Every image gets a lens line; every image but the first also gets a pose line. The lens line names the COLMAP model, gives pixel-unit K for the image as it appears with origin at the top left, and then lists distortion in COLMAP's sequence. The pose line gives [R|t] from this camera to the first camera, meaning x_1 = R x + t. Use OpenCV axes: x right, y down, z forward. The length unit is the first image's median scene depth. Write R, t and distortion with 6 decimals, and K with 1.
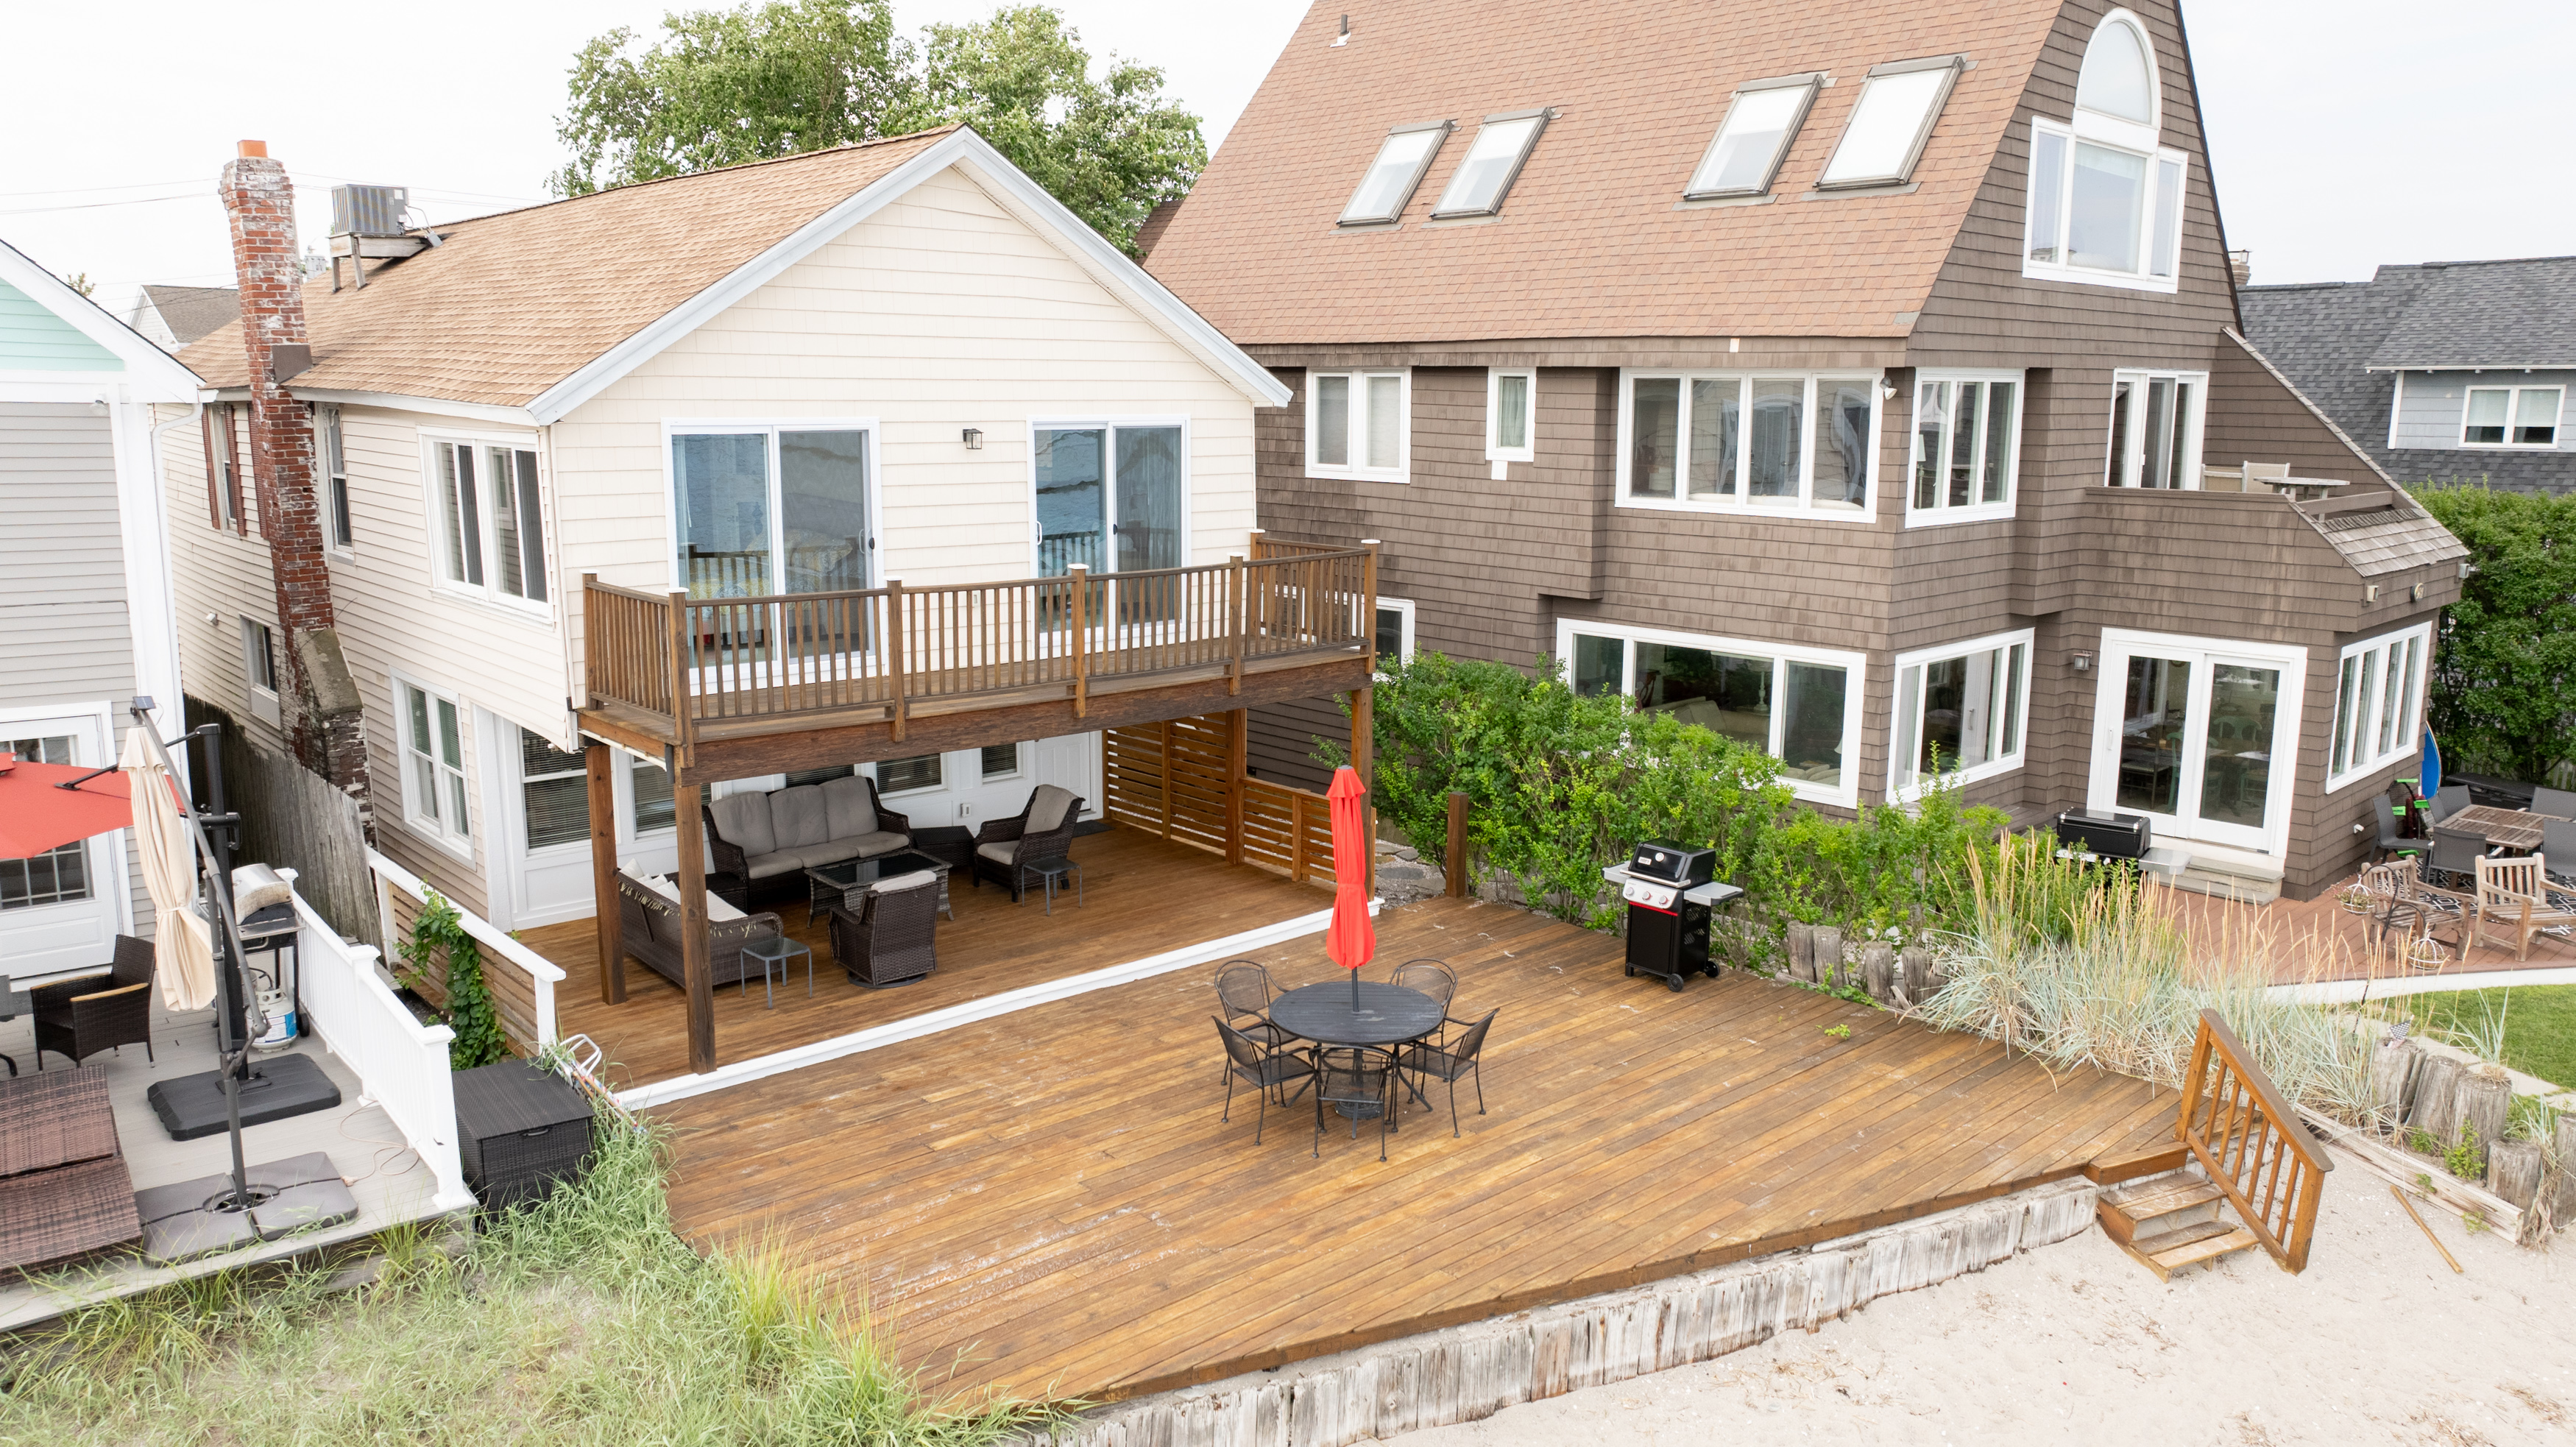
lens RADIAL K [[1804.9, 0, 1288.0], [0, 1804.9, 723.5], [0, 0, 1]] dist [-0.019472, 0.000965]
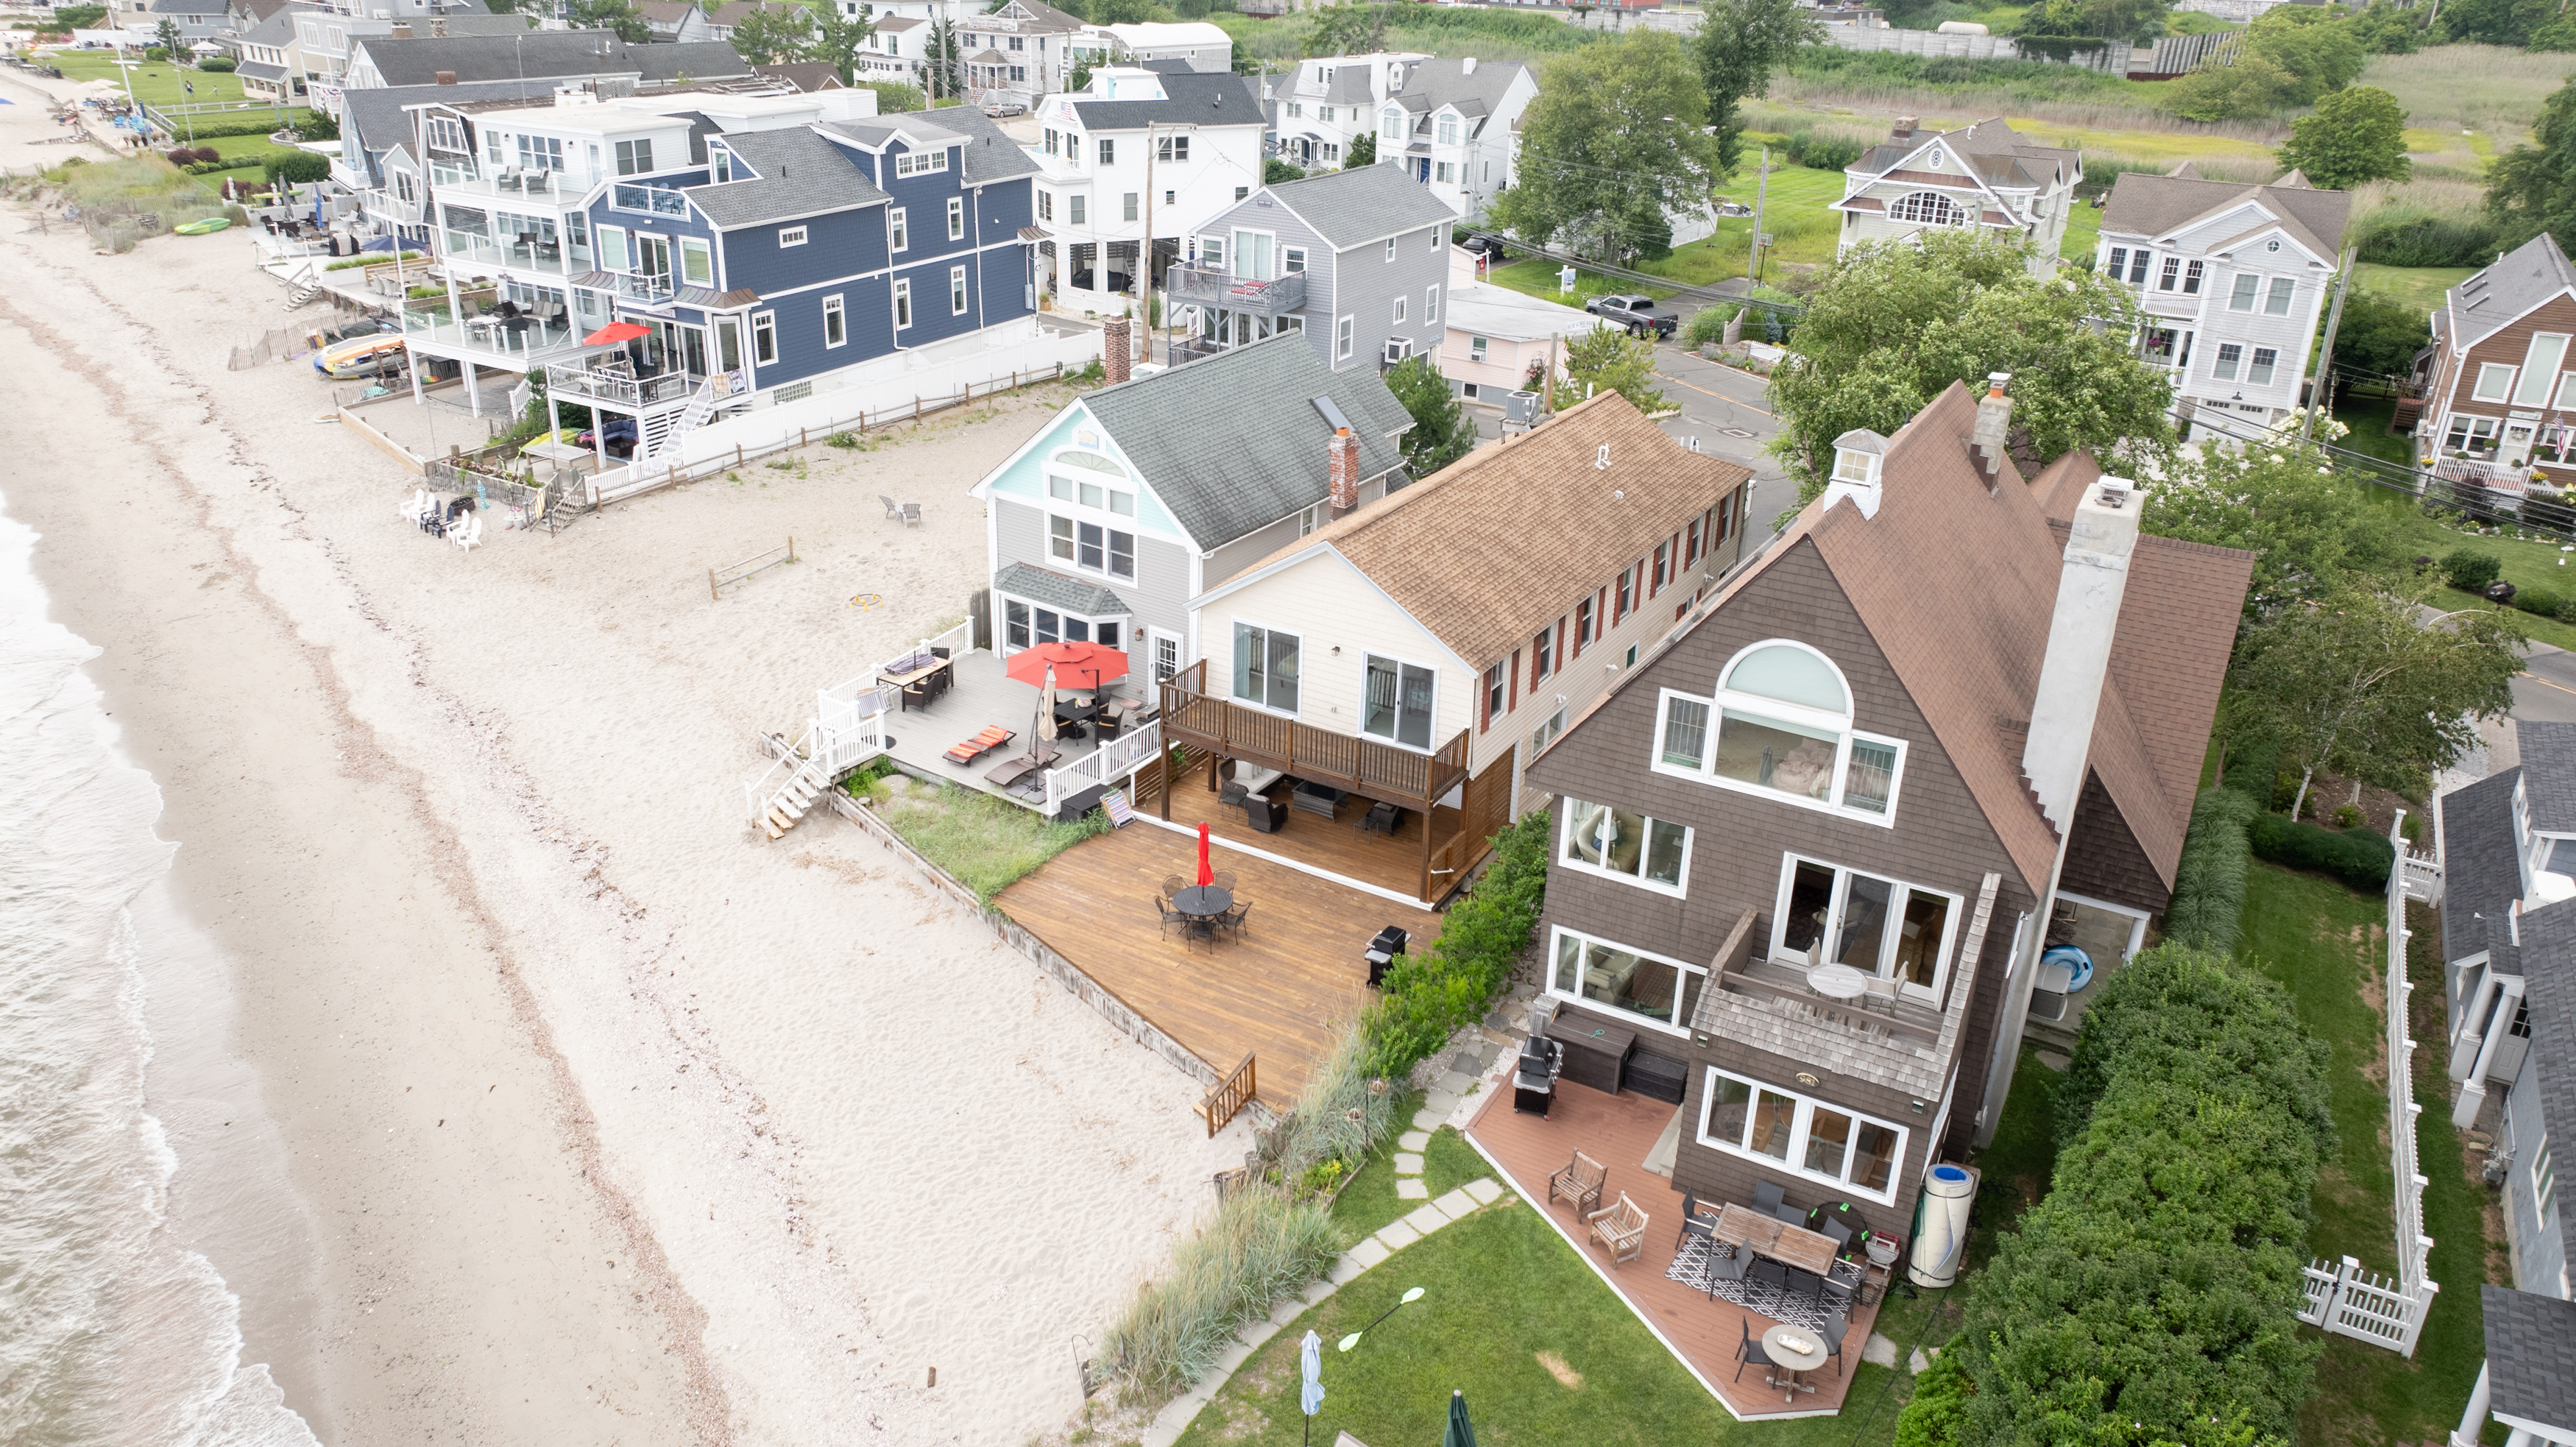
lens RADIAL K [[1804.9, 0, 1288.0], [0, 1804.9, 723.5], [0, 0, 1]] dist [-0.019472, 0.000965]
pose [[0.289167, 0.399318, -0.870016, 2.126963], [-0.198932, 0.914069, 0.353418, -0.986361], [0.936380, 0.070877, 0.343756, 0.090128]]
